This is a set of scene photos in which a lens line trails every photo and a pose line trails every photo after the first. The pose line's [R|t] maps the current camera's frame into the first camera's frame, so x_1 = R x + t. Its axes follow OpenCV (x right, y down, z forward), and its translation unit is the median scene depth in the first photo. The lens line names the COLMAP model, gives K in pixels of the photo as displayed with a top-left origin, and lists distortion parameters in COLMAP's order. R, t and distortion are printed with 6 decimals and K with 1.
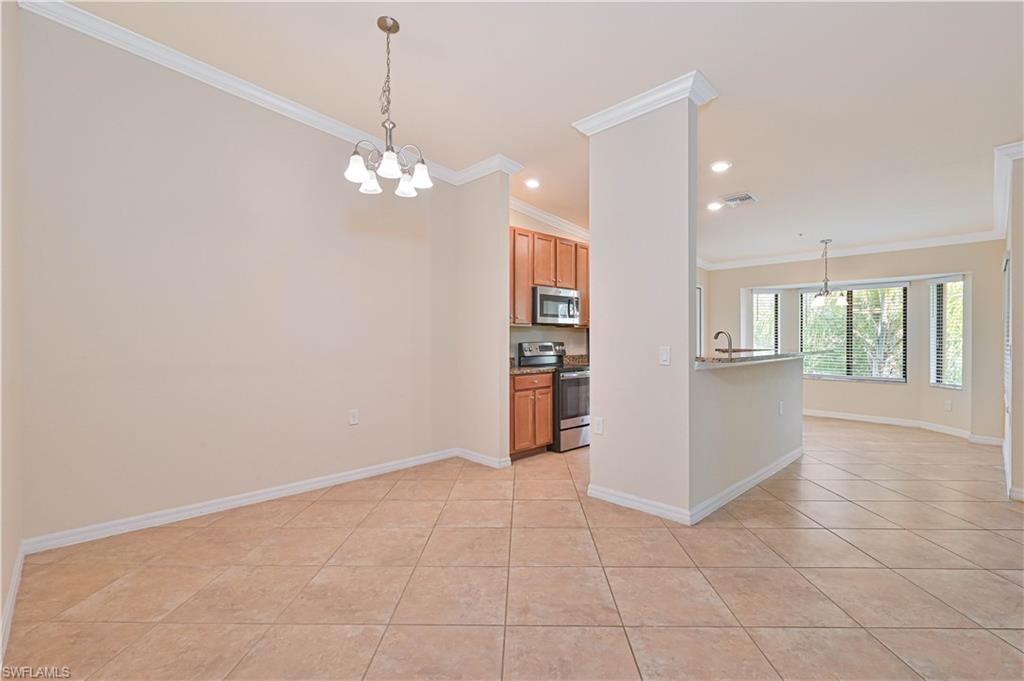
lens RADIAL K [[457.7, 0, 509.2], [0, 457.7, 347.0], [0, 0, 1]] dist [0.007372, 0.000070]
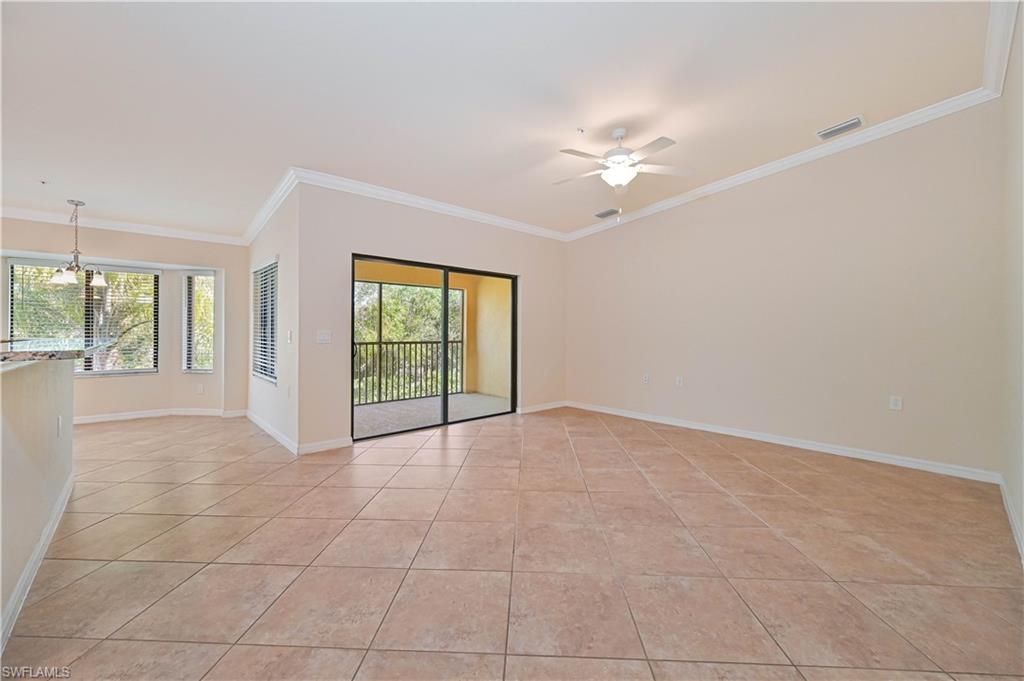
lens RADIAL K [[409.1, 0, 516.8], [0, 409.1, 328.8], [0, 0, 1]] dist [-0.000331, -0.000152]
pose [[0.017528, 0.007227, 0.999820, 0.000062], [0.018047, 0.999809, -0.007543, 0.006148], [-0.999683, 0.018176, 0.017394, 0.251864]]
